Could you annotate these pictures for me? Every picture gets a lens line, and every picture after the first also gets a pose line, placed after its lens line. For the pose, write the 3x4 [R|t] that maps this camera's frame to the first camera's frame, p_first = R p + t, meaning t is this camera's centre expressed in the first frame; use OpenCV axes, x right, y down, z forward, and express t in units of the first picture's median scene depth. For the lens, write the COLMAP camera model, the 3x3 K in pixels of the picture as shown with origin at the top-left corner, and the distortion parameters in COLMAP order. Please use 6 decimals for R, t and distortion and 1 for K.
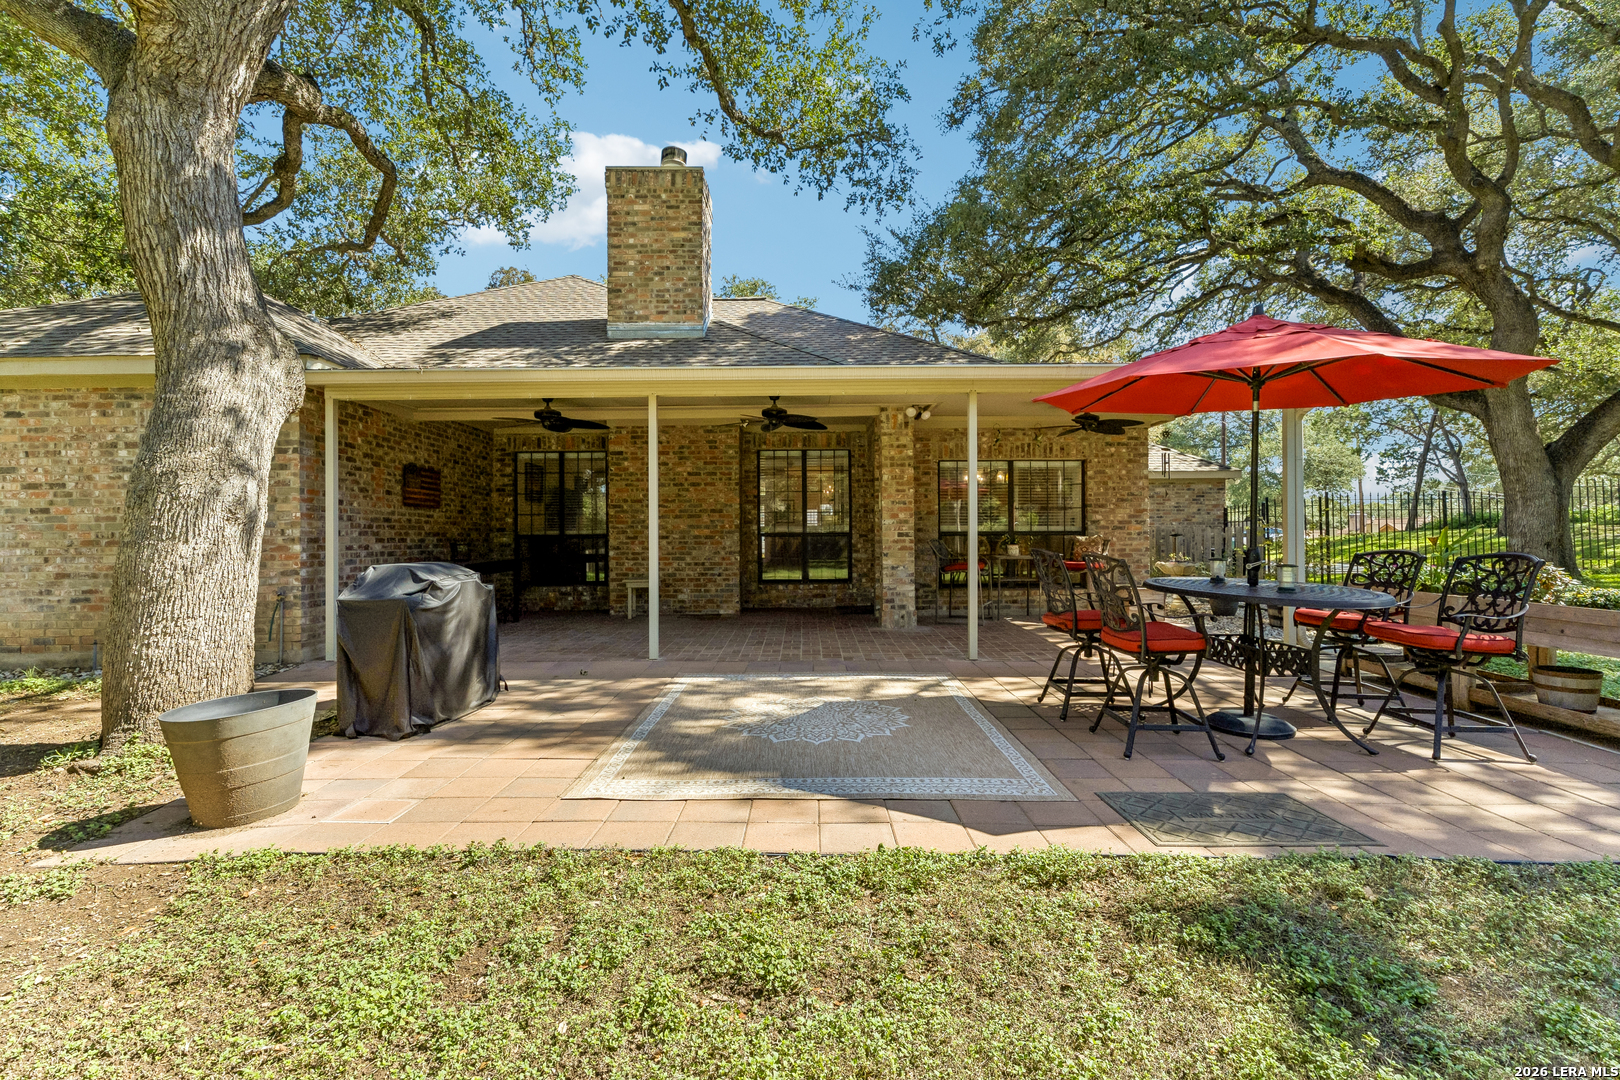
lens RADIAL K [[737.1, 0, 806.3], [0, 737.1, 533.4], [0, 0, 1]] dist [0.004009, 0.000376]
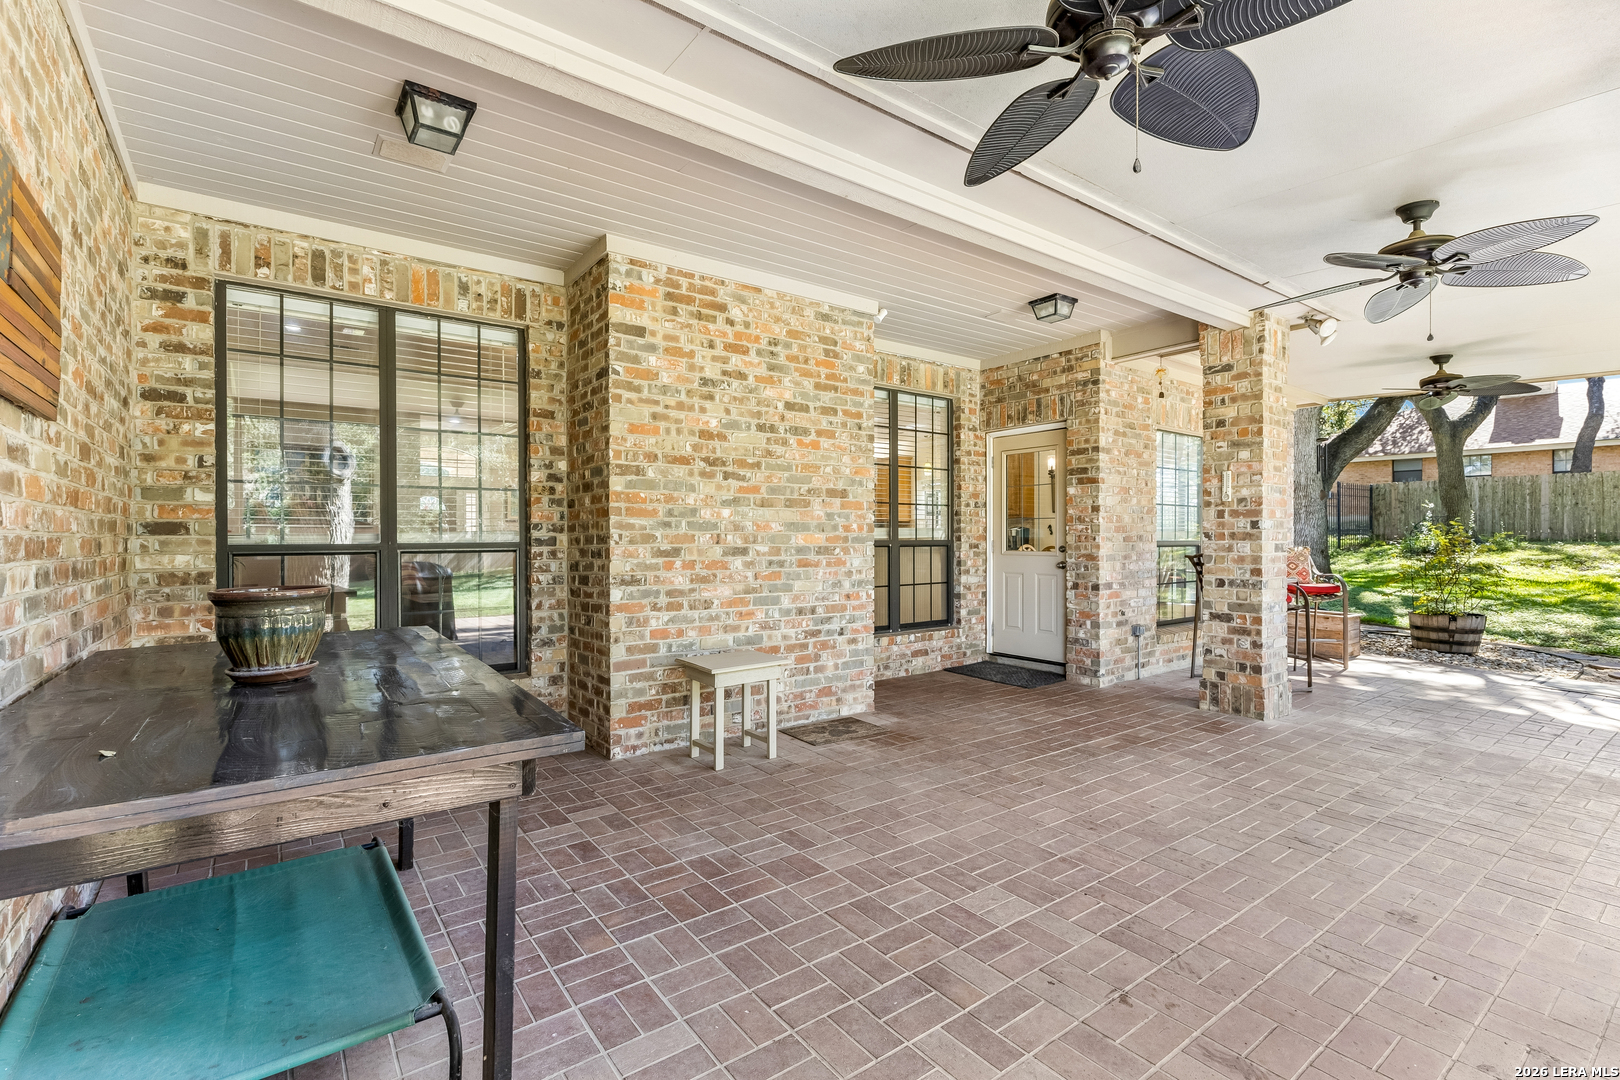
lens RADIAL K [[737.1, 0, 806.3], [0, 737.1, 533.4], [0, 0, 1]] dist [0.004009, 0.000376]
pose [[0.798705, 0.009158, 0.601653, -0.412940], [-0.004987, 0.999951, -0.008600, -0.001397], [-0.601702, 0.003868, 0.798711, 0.645875]]
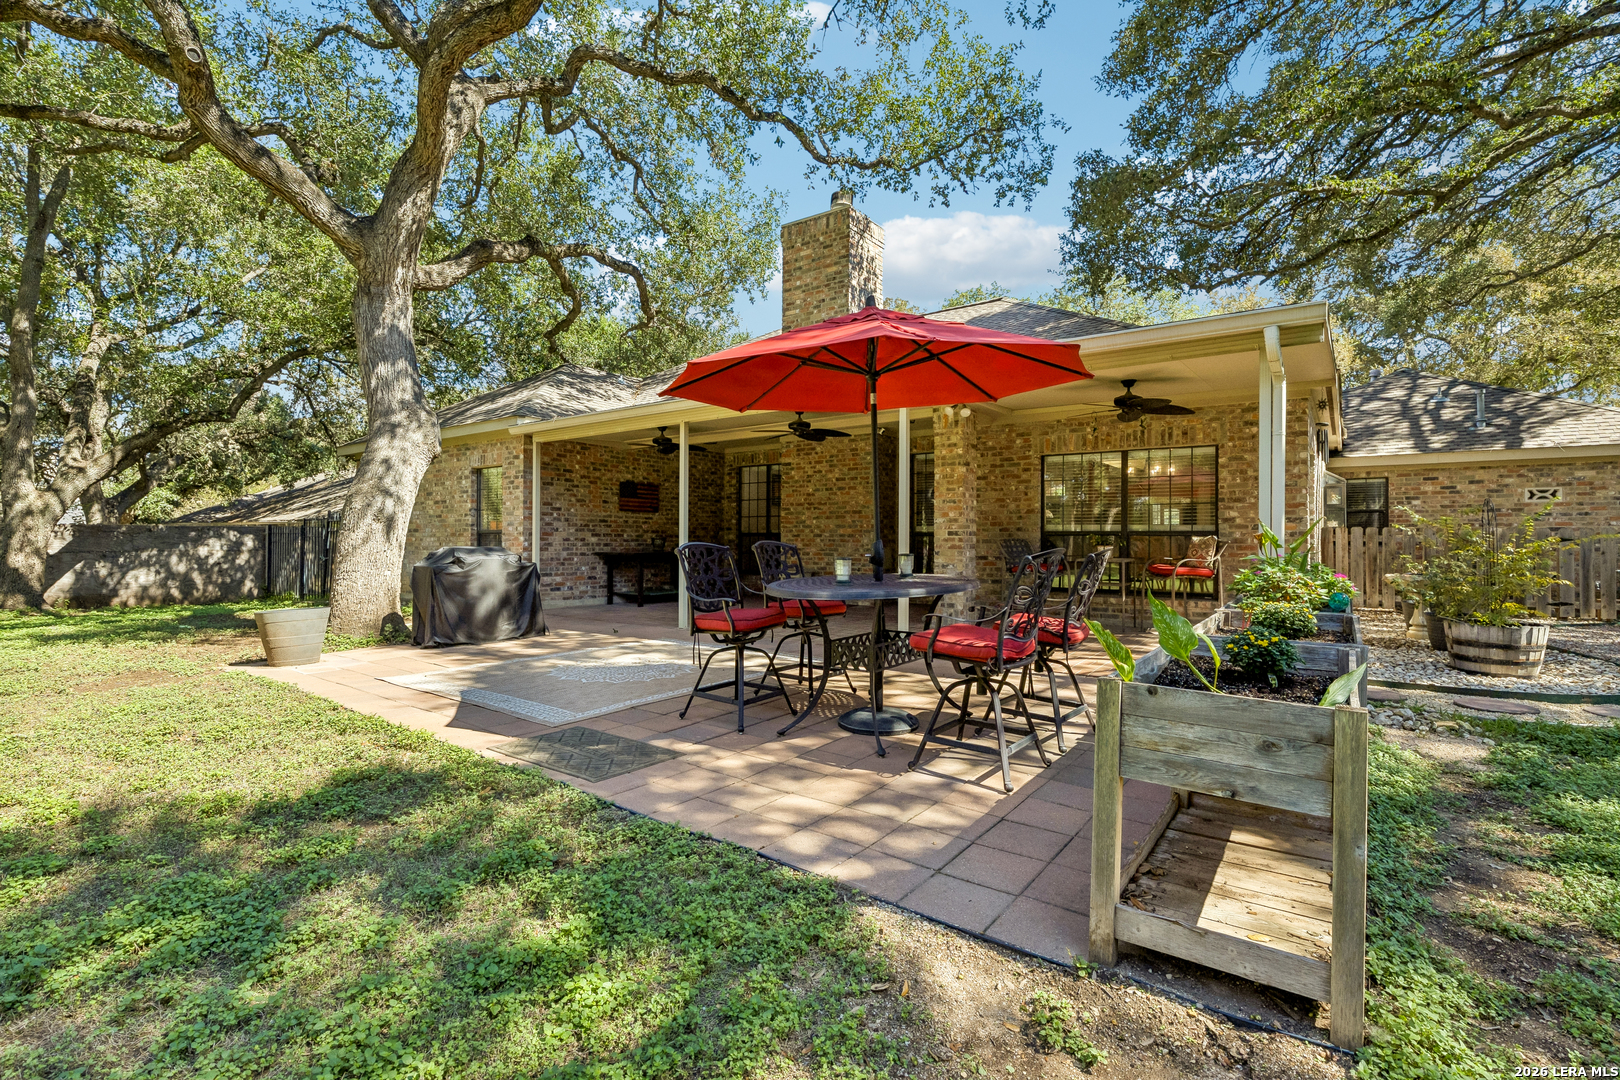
lens RADIAL K [[739.7, 0, 809.2], [0, 739.7, 531.9], [0, 0, 1]] dist [-0.003942, -0.000275]
pose [[0.807198, 0.003502, -0.590271, 0.477287], [-0.006860, 0.999971, -0.003447, 0.003839], [0.590241, 0.006832, 0.807198, 0.059998]]
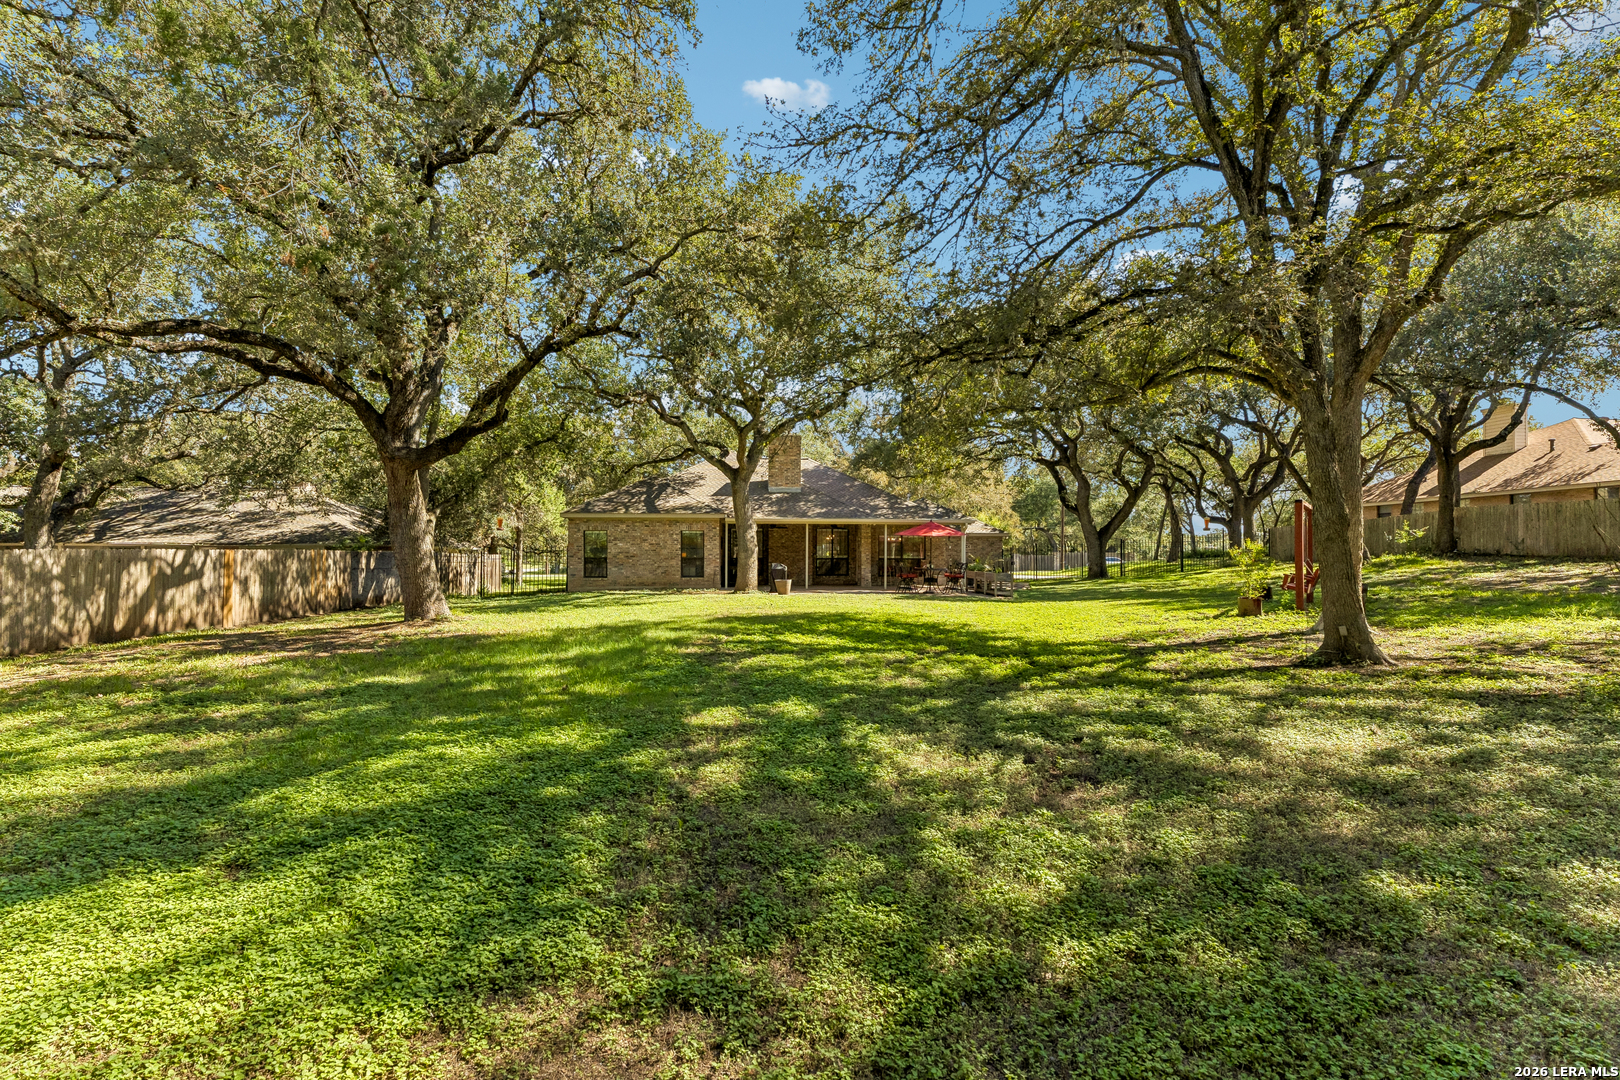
lens RADIAL K [[737.1, 0, 806.3], [0, 737.1, 533.4], [0, 0, 1]] dist [0.004009, 0.000376]
pose [[0.997941, 0.013736, 0.062651, -0.306479], [-0.011450, 0.999261, -0.036699, 0.010578], [-0.063109, 0.035906, 0.997361, -2.009546]]
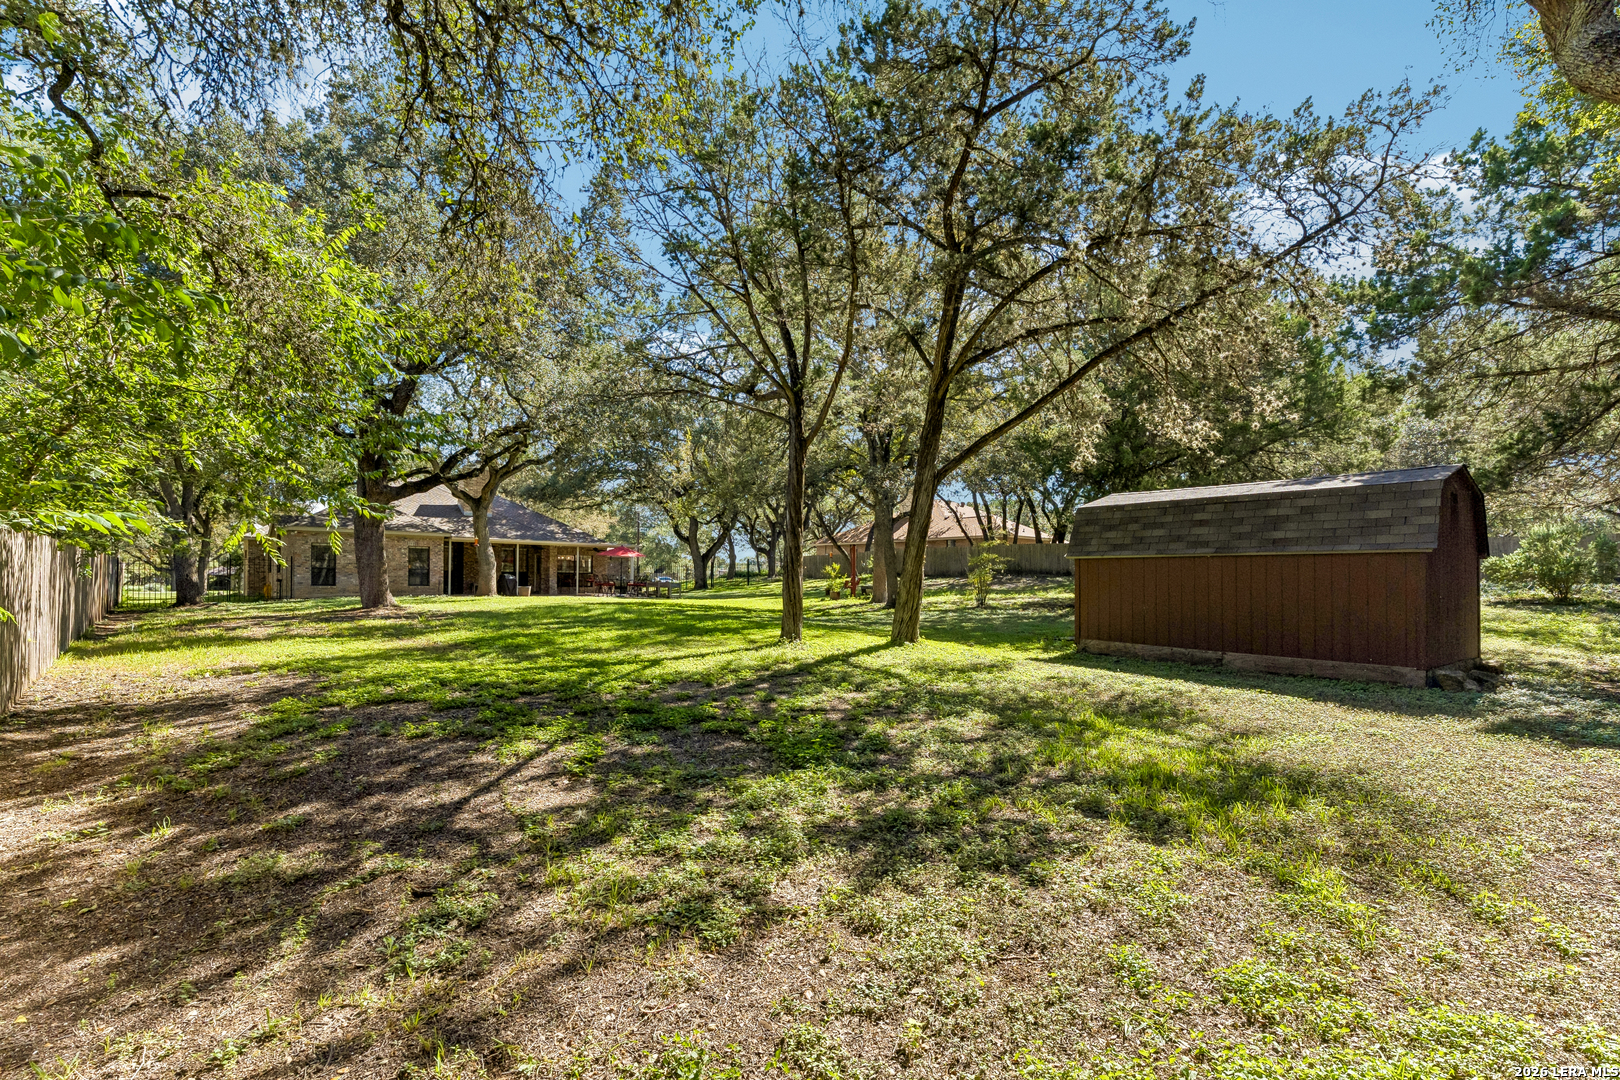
lens RADIAL K [[737.1, 0, 806.3], [0, 737.1, 533.4], [0, 0, 1]] dist [0.004009, 0.000376]
pose [[0.752221, 0.060886, 0.656092, -1.382413], [-0.017497, 0.997216, -0.072482, 0.050837], [-0.658678, 0.043043, 0.751192, -2.768395]]
